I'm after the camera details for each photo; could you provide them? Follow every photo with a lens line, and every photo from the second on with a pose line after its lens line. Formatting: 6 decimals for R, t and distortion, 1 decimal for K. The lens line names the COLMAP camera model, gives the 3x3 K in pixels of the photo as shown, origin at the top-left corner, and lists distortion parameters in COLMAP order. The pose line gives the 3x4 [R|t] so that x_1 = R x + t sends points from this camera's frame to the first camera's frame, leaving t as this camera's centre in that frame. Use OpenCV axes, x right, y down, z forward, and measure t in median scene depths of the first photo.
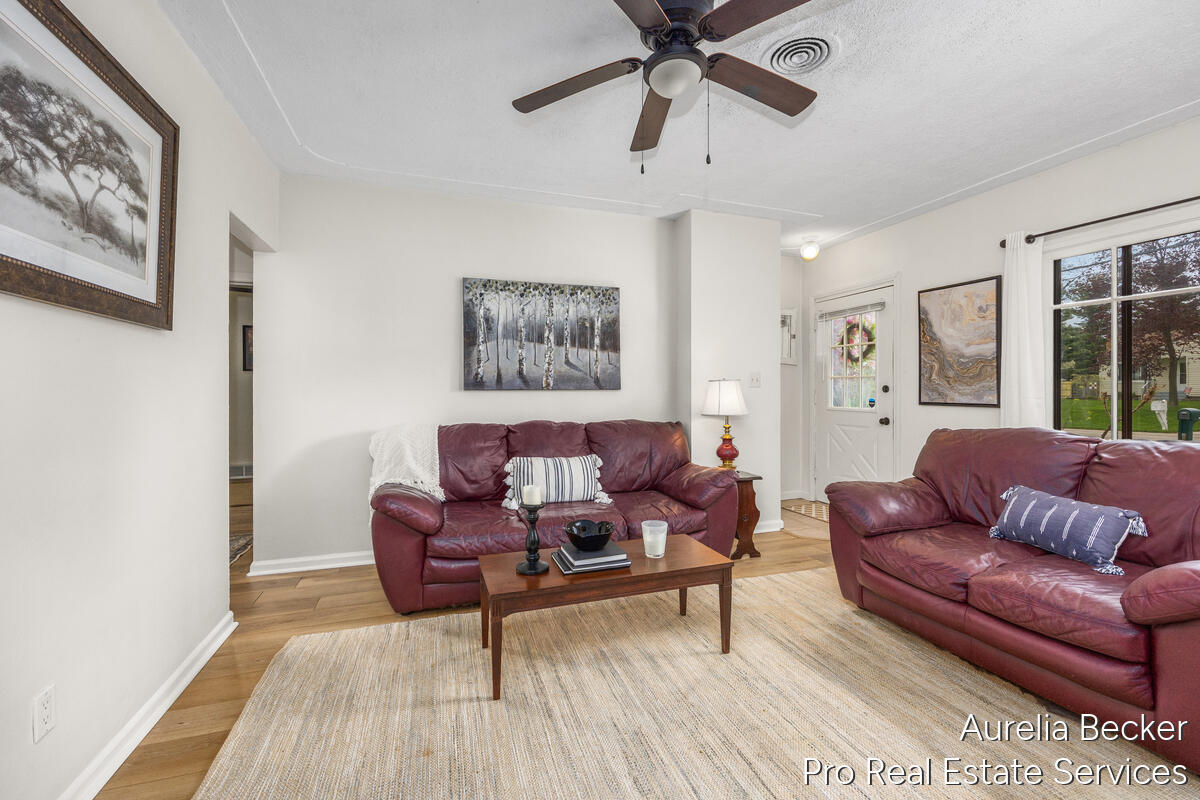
lens RADIAL K [[486.1, 0, 600.0], [0, 486.1, 400.0], [0, 0, 1]] dist [-0.014923, 0.000022]
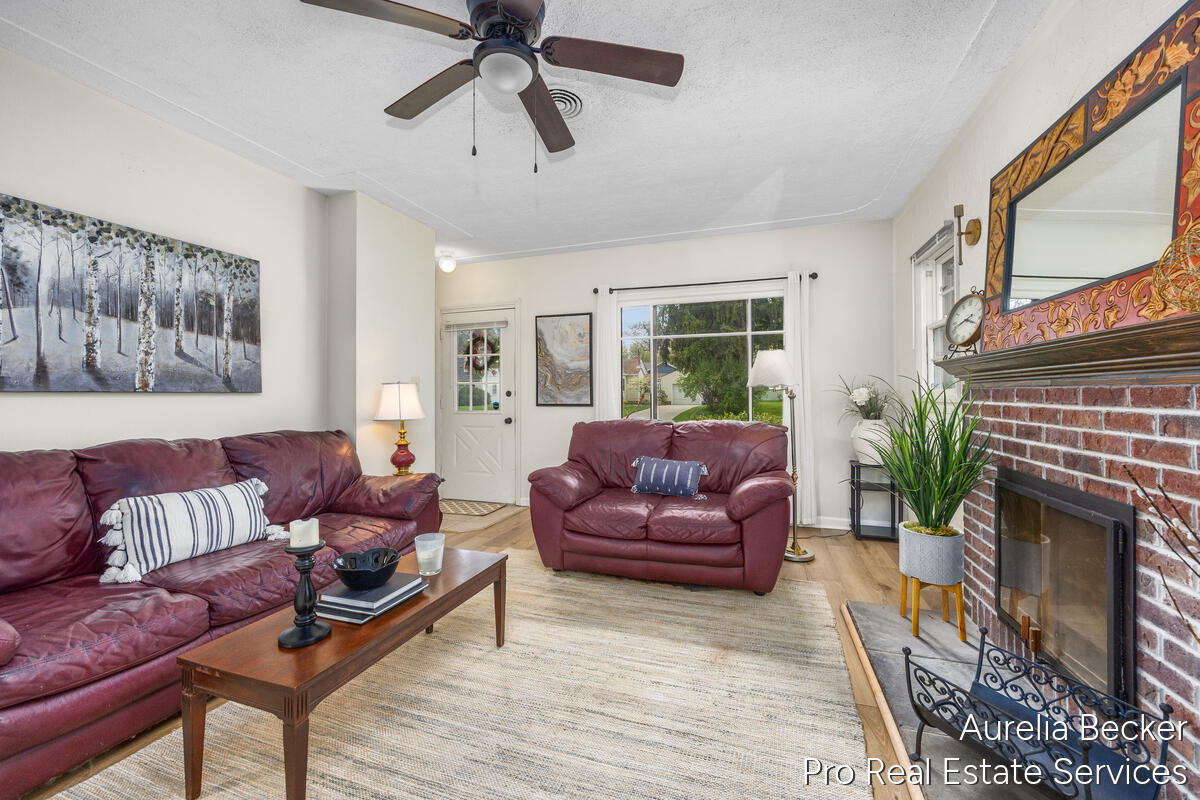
lens RADIAL K [[473.9, 0, 600.0], [0, 473.9, 400.0], [0, 0, 1]] dist [-0.011579, 0.000120]
pose [[0.610356, -0.007217, 0.792095, -0.239968], [0.021626, 0.999738, -0.007556, 0.007810], [-0.791832, 0.021742, 0.610352, 0.126298]]
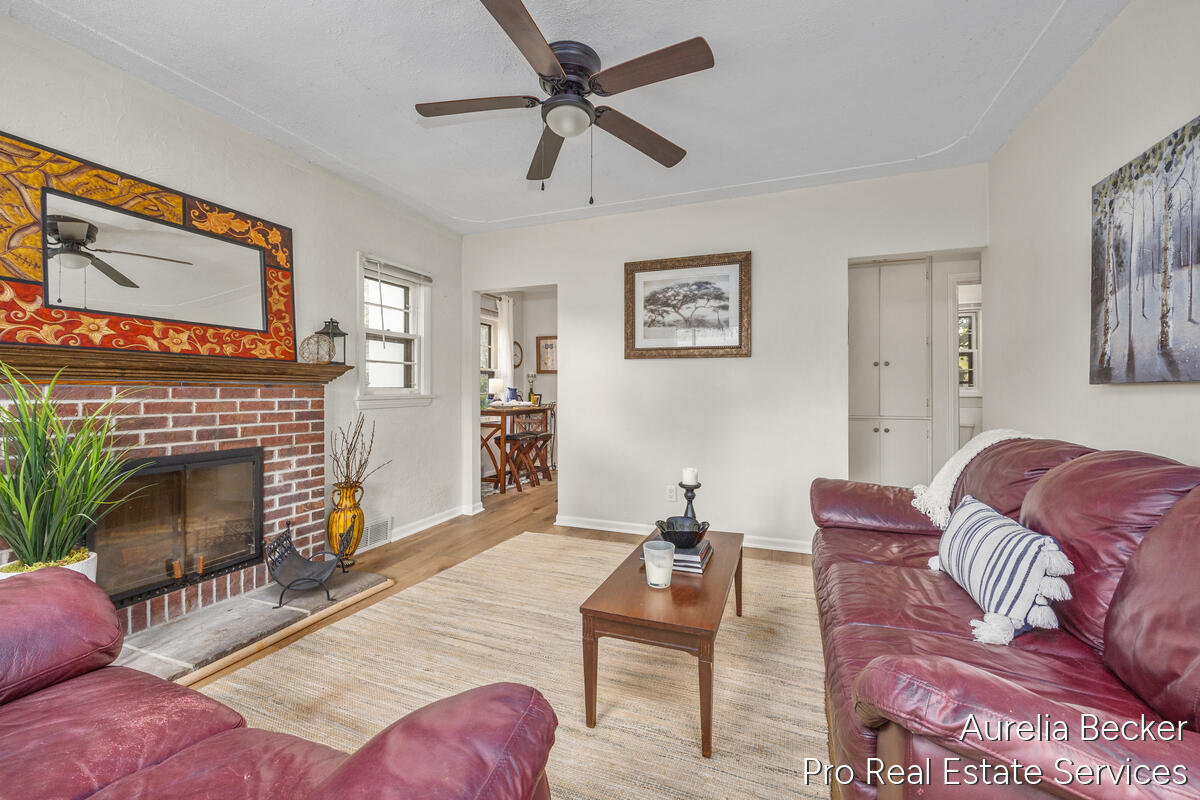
lens RADIAL K [[473.9, 0, 600.0], [0, 473.9, 400.0], [0, 0, 1]] dist [-0.011579, 0.000120]
pose [[-0.639786, 0.014518, -0.768416, 0.493890], [-0.016498, 0.999332, 0.032616, -0.010449], [0.768376, 0.033545, -0.639119, 0.883314]]
